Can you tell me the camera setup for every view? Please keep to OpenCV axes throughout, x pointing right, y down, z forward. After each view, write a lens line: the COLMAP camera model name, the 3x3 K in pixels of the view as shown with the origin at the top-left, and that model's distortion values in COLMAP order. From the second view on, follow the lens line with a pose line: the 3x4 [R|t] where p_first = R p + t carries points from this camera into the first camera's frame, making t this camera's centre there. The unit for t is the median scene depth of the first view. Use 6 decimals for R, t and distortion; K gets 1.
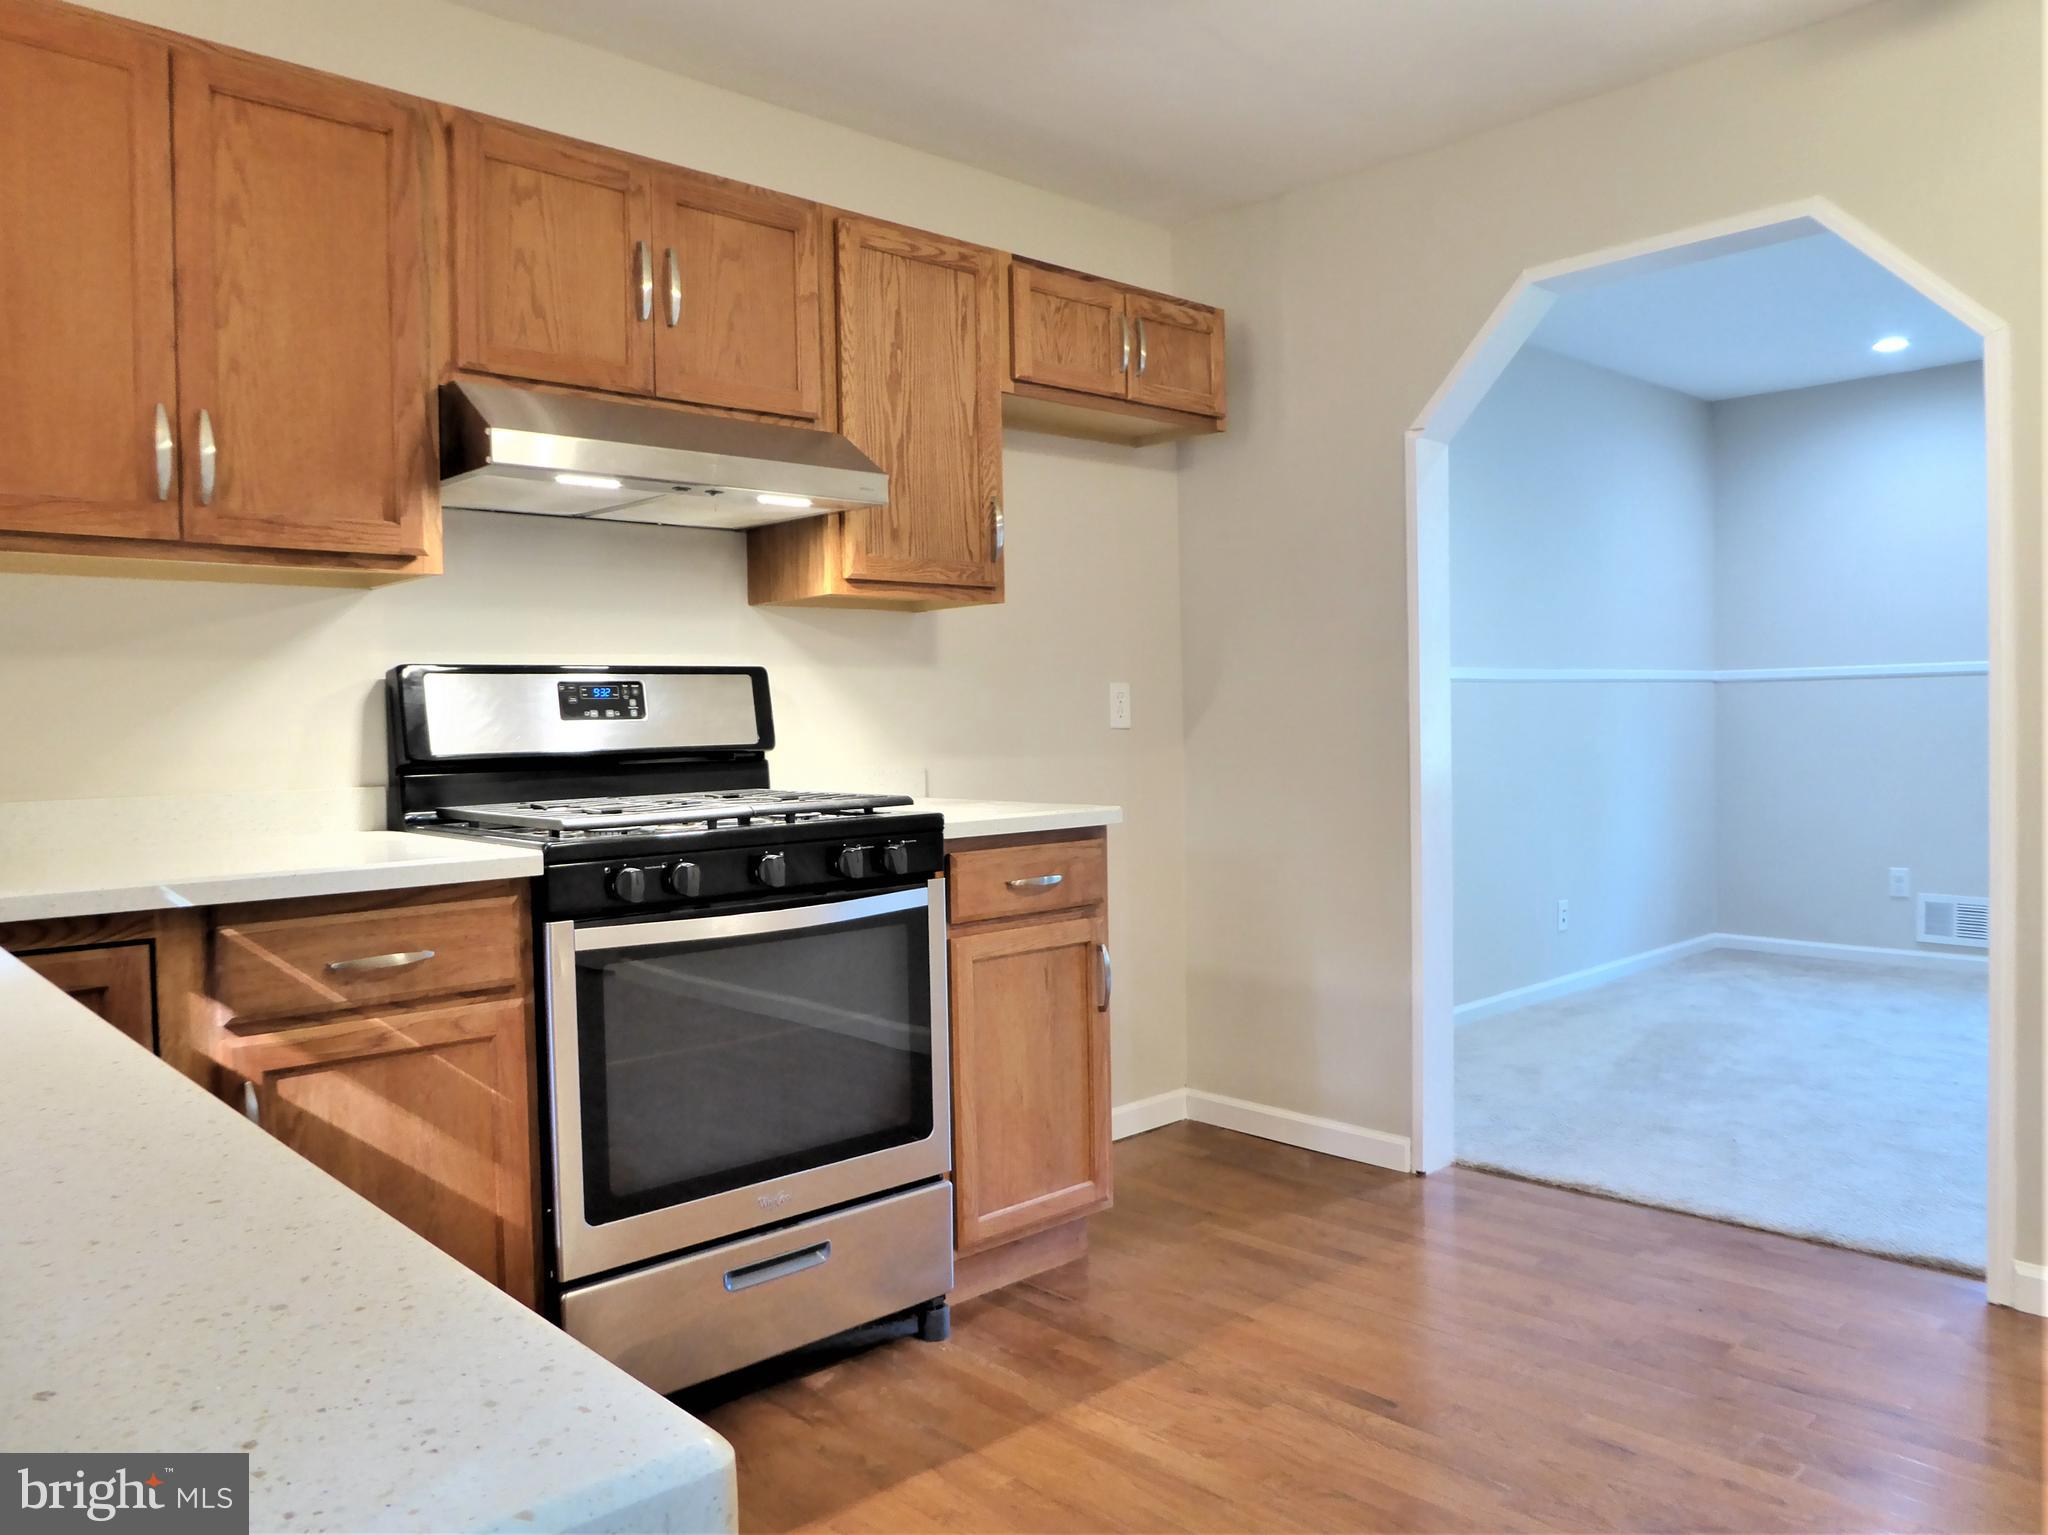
lens RADIAL K [[1487.8, 0, 1034.2], [0, 1487.8, 758.2], [0, 0, 1]] dist [-0.054845, 0.037405]
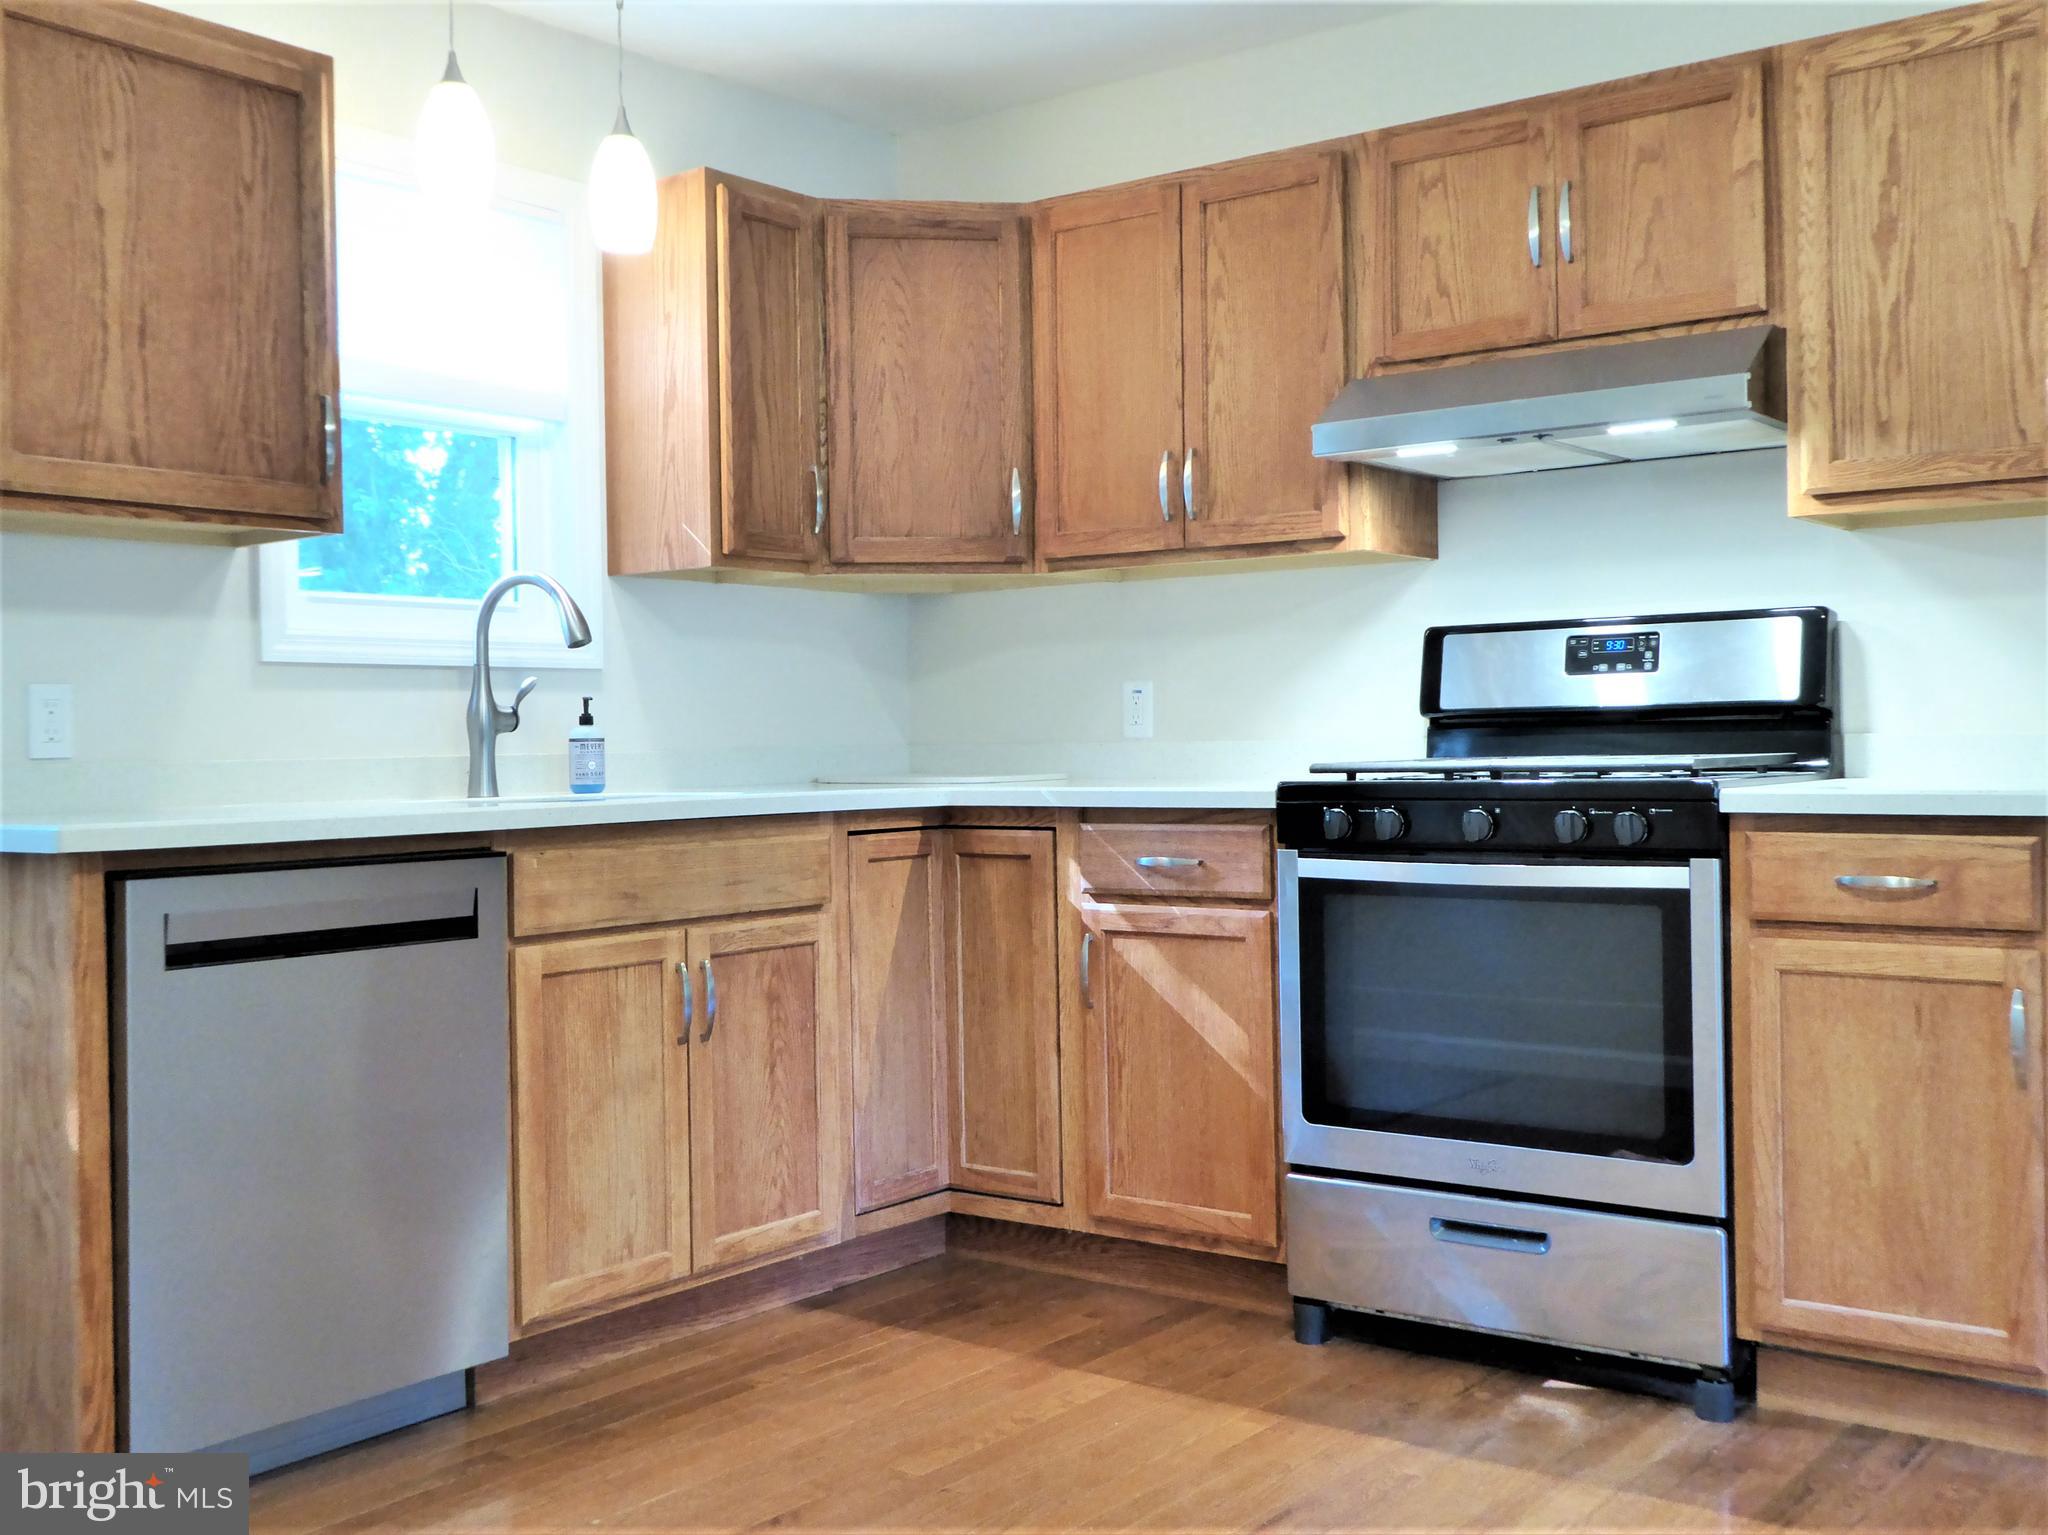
lens RADIAL K [[2088.4, 0, 1052.7], [0, 2088.4, 737.2], [0, 0, 1]] dist [0.035663, -0.042231]
pose [[0.170180, 0.016038, -0.985282, 1.009231], [-0.014434, 0.999801, 0.013781, 0.001567], [0.985307, 0.011876, 0.170378, 0.427621]]
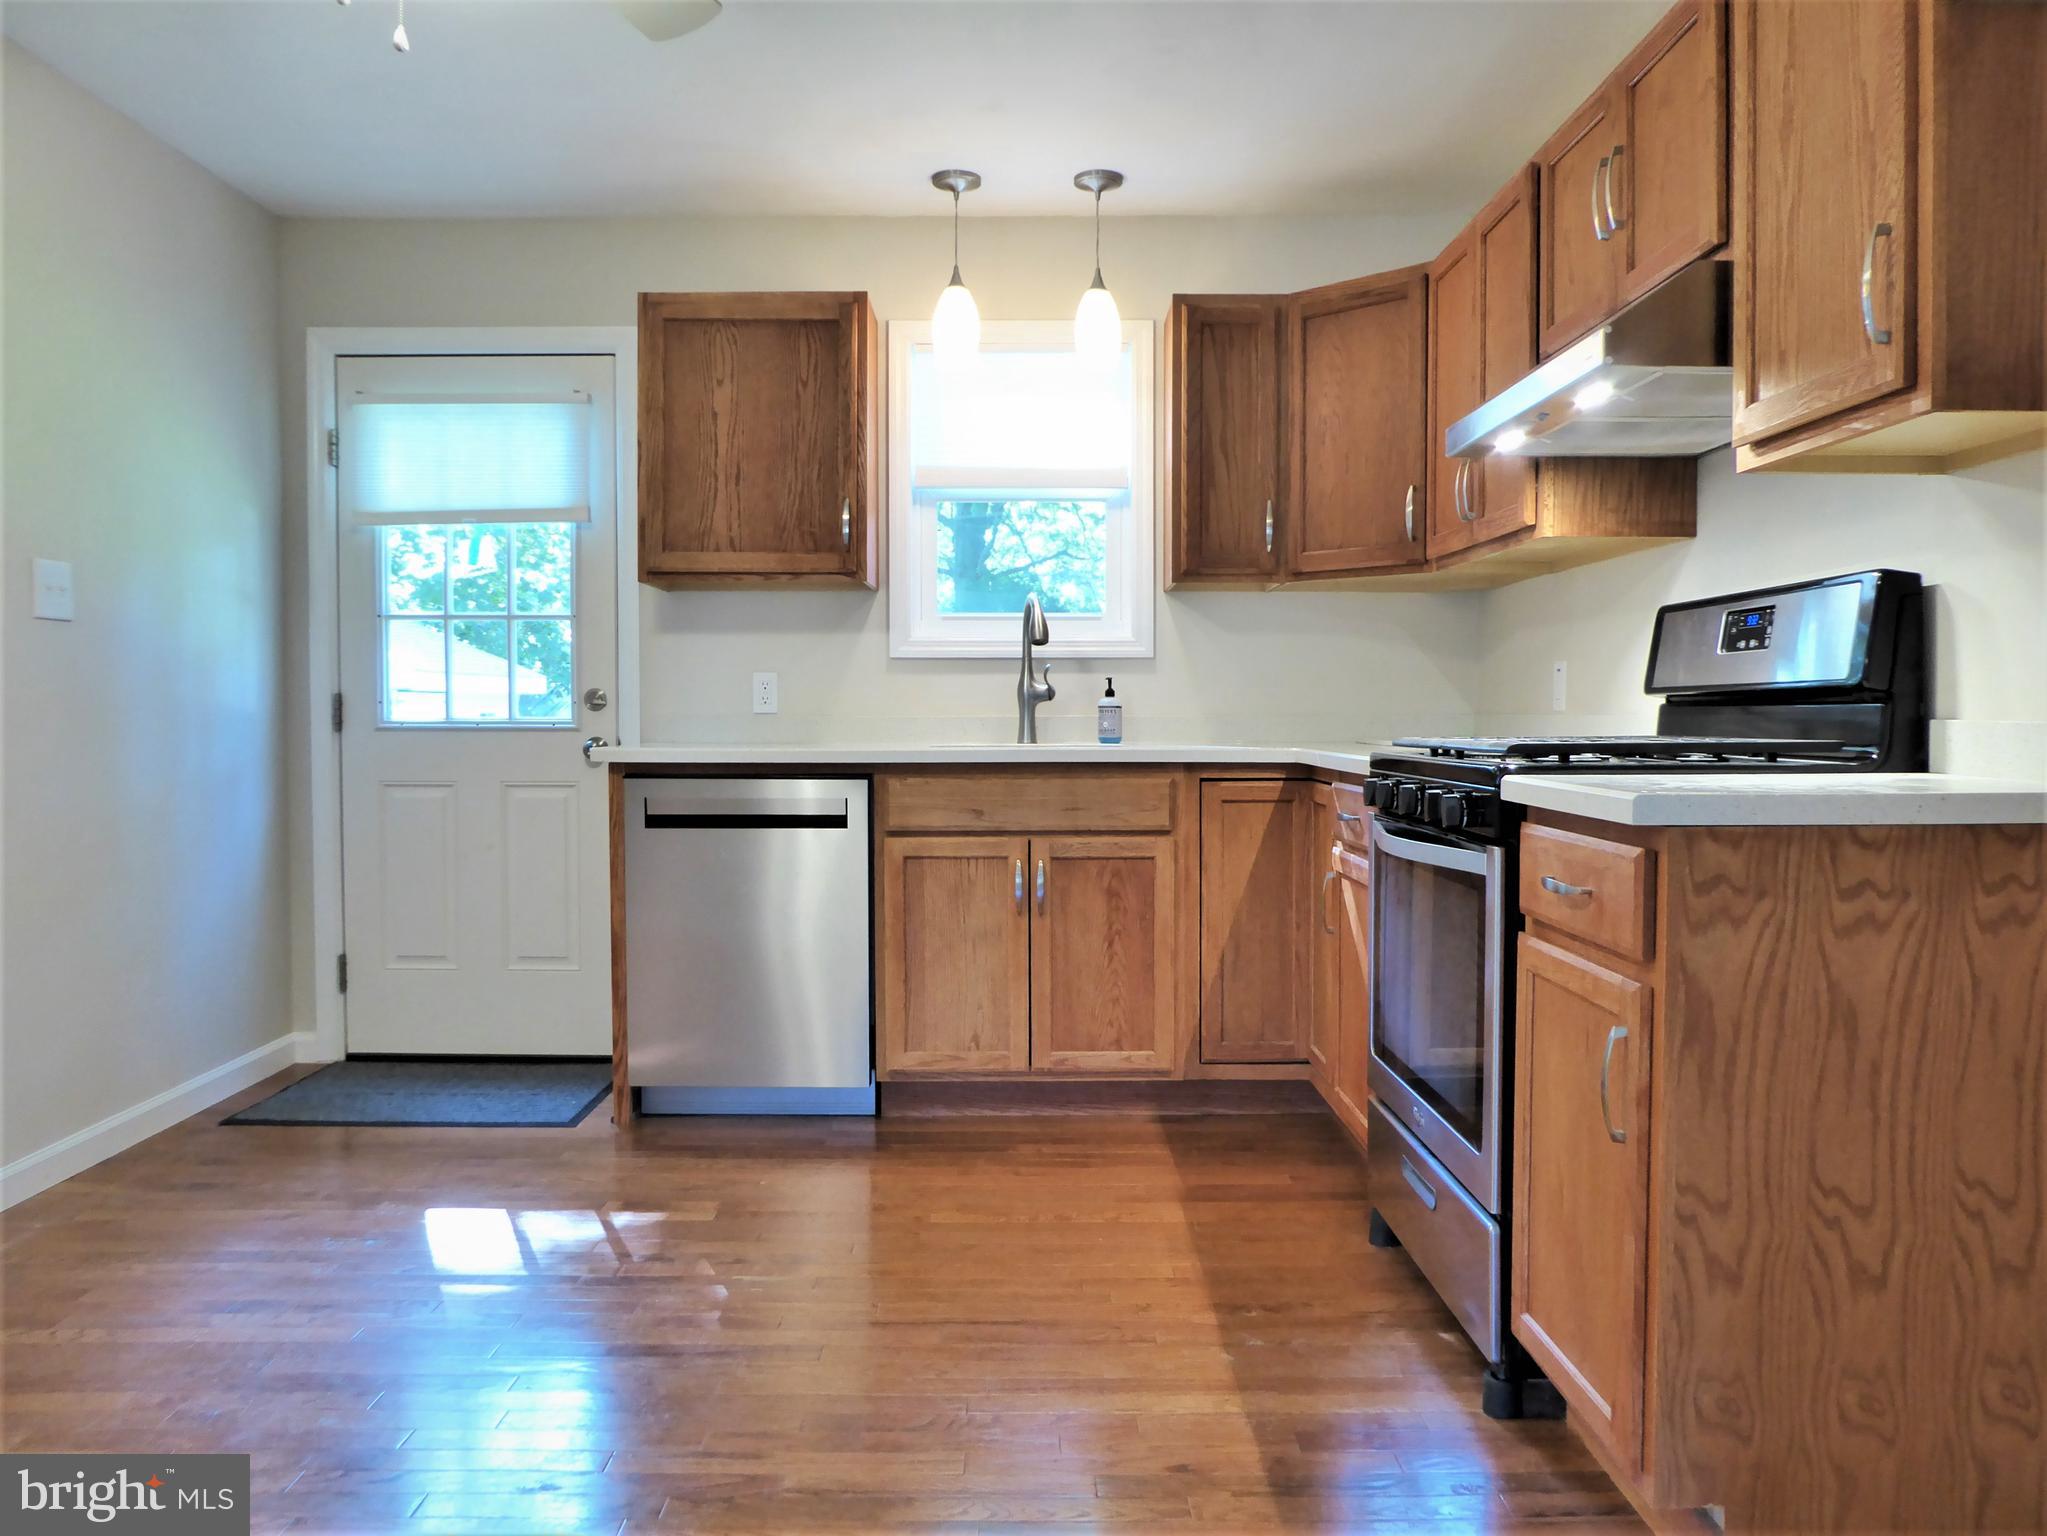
lens RADIAL K [[1487.0, 0, 1033.7], [0, 1487.0, 758.7], [0, 0, 1]] dist [-0.054845, 0.037405]
pose [[-0.679673, 0.042734, -0.732269, 0.676407], [-0.007038, 0.997876, 0.064767, -0.016443], [0.733481, 0.049174, -0.677928, 1.329307]]
